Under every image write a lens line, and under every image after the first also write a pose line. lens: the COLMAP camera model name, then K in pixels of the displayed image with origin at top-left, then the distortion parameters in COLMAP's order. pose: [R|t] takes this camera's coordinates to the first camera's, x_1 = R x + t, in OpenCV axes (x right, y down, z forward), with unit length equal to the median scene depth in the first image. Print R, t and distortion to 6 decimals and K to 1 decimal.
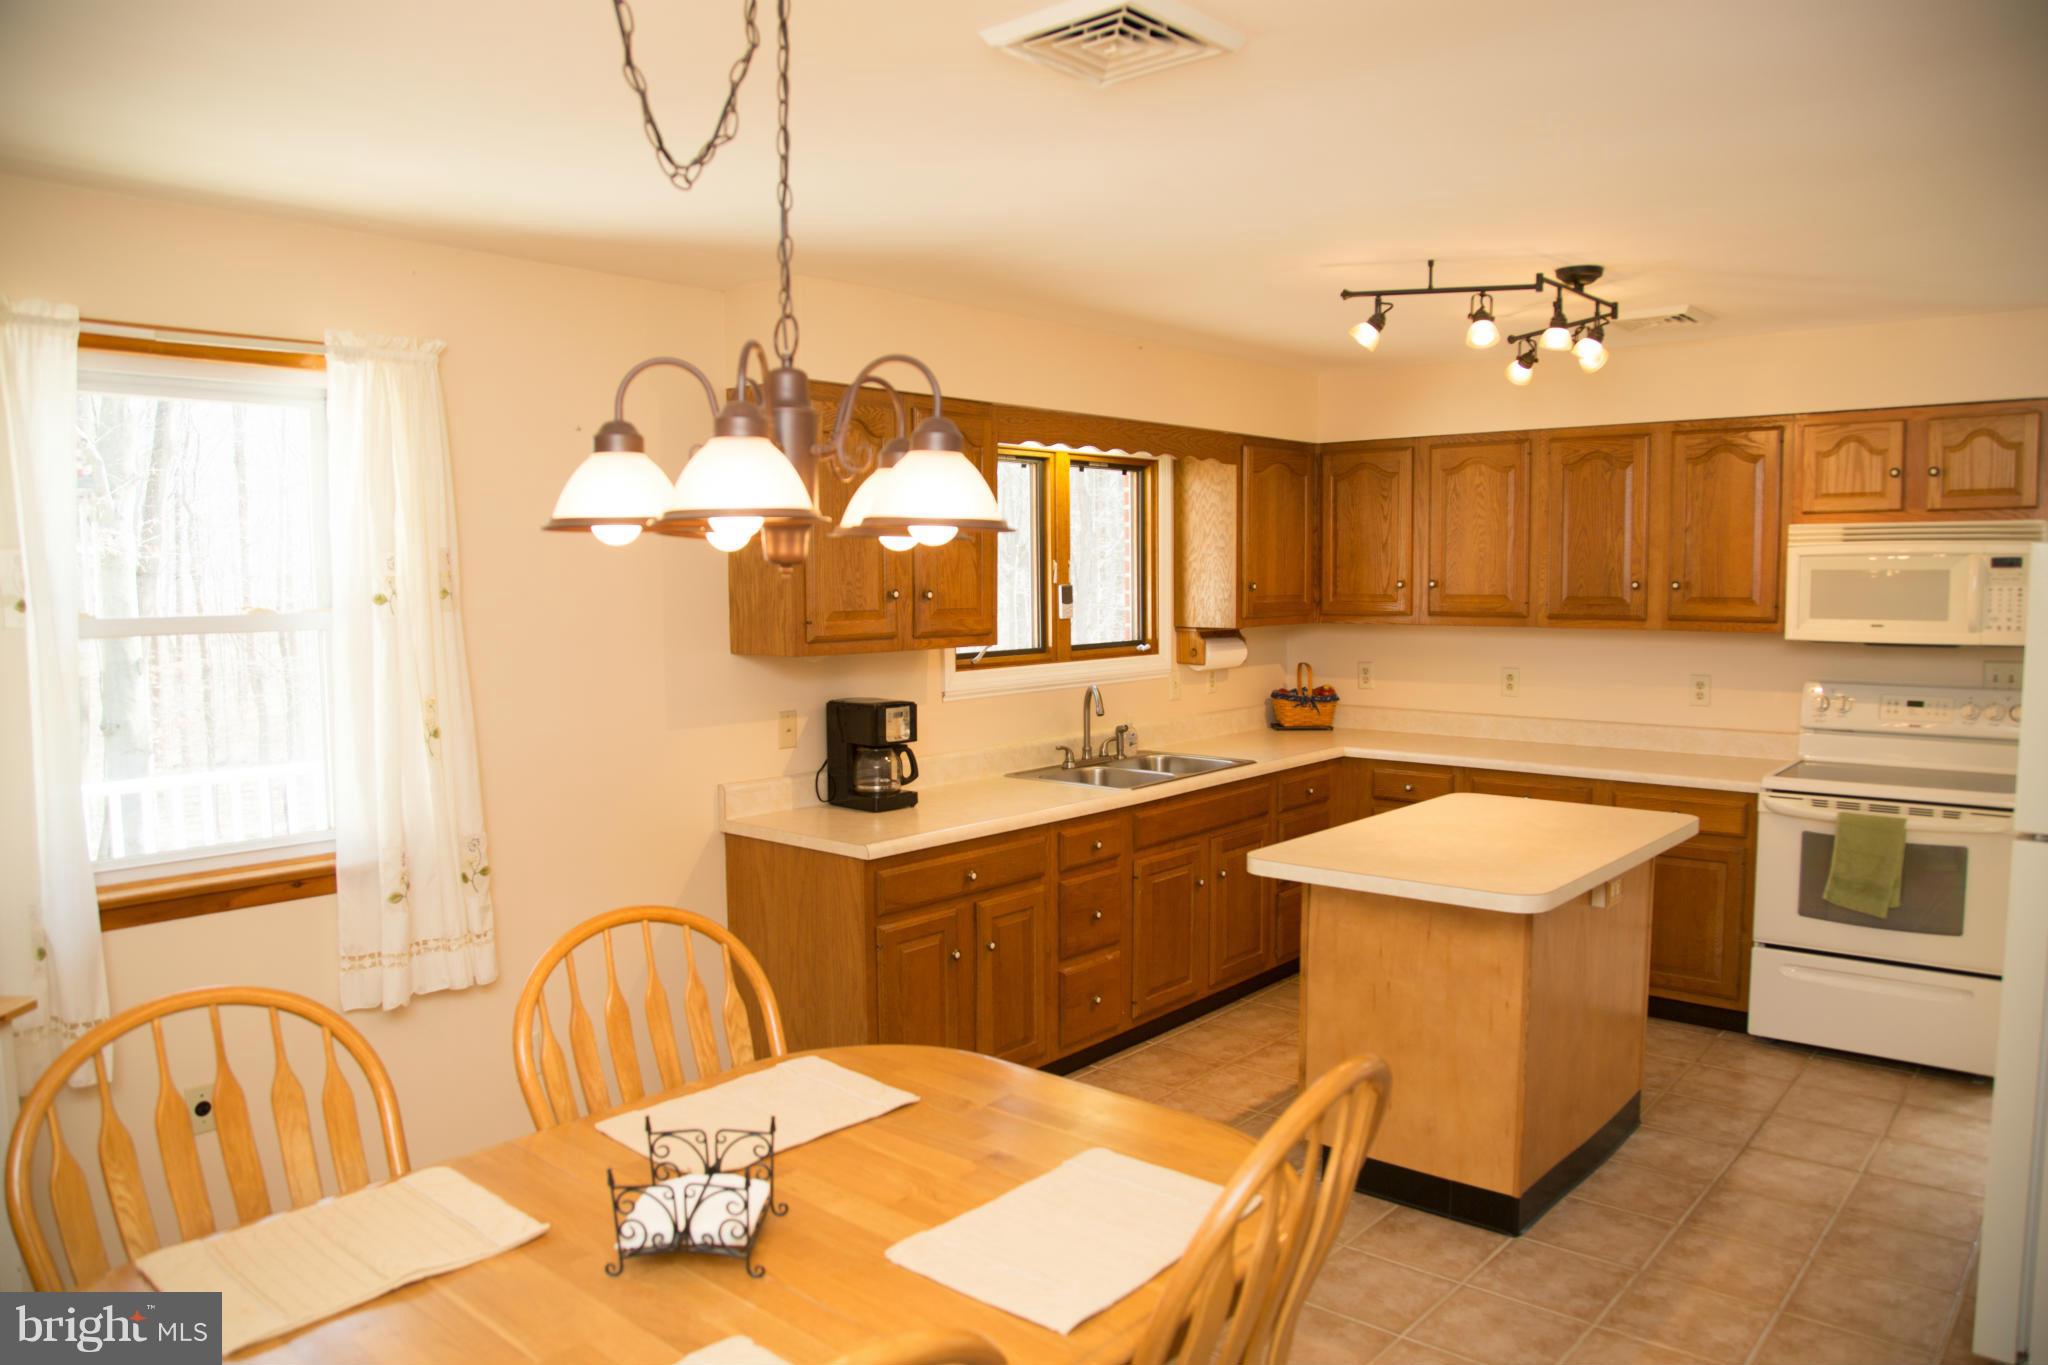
lens RADIAL K [[1413.3, 0, 1014.0], [0, 1413.3, 696.1], [0, 0, 1]] dist [-0.117162, 0.065576]
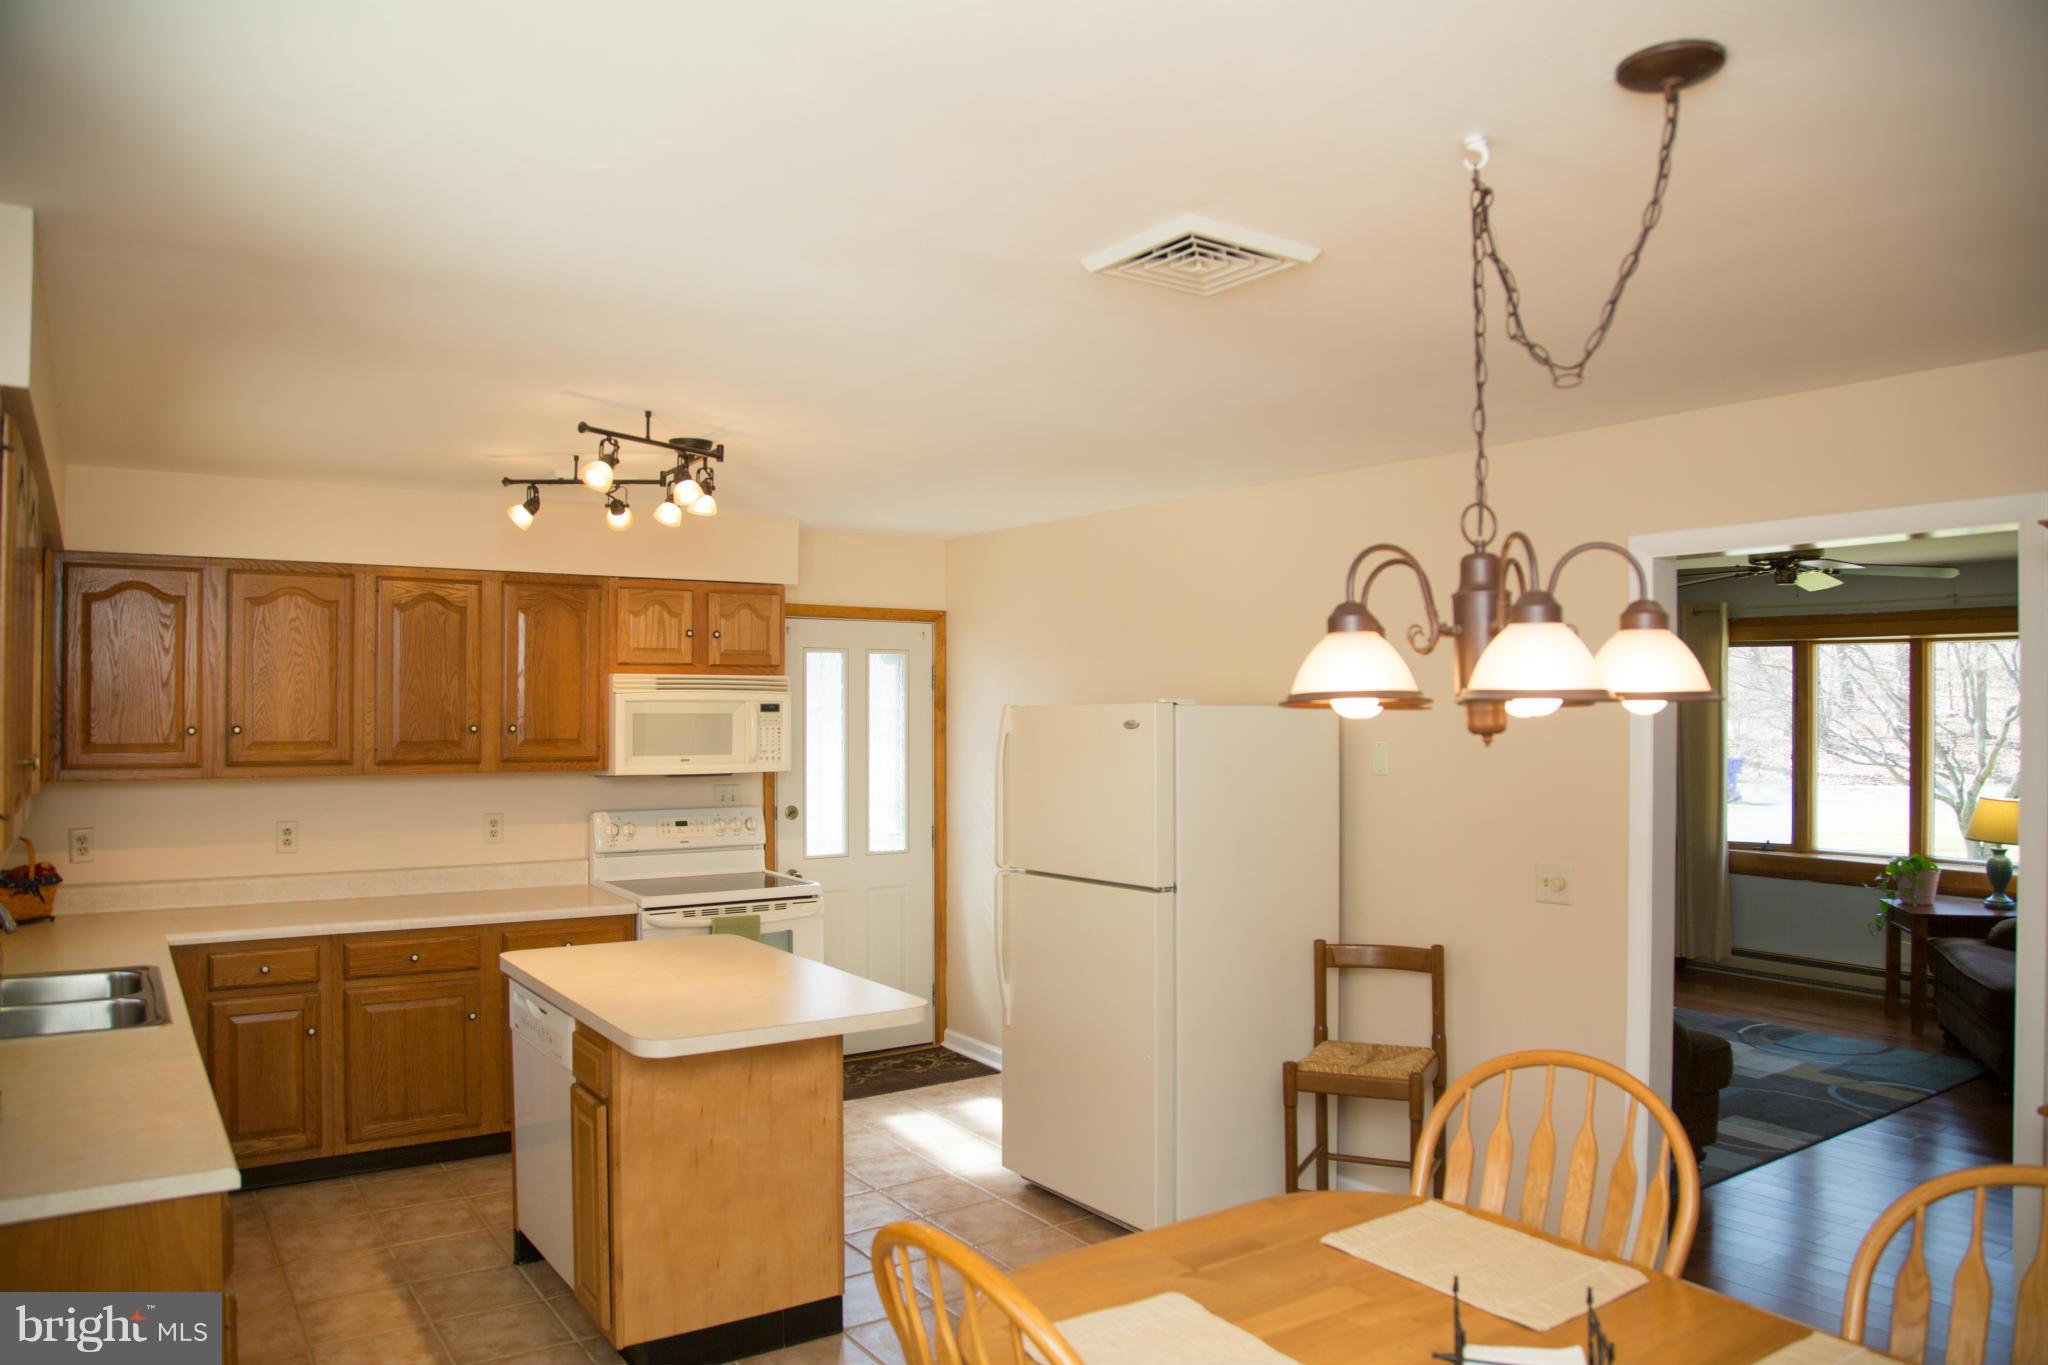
lens RADIAL K [[1413.3, 0, 1014.0], [0, 1413.3, 696.1], [0, 0, 1]] dist [-0.117162, 0.065576]
pose [[0.260198, 0.012826, 0.965470, -0.470261], [0.078403, 0.996329, -0.034366, -0.041728], [-0.962367, 0.084637, 0.258238, 0.389866]]
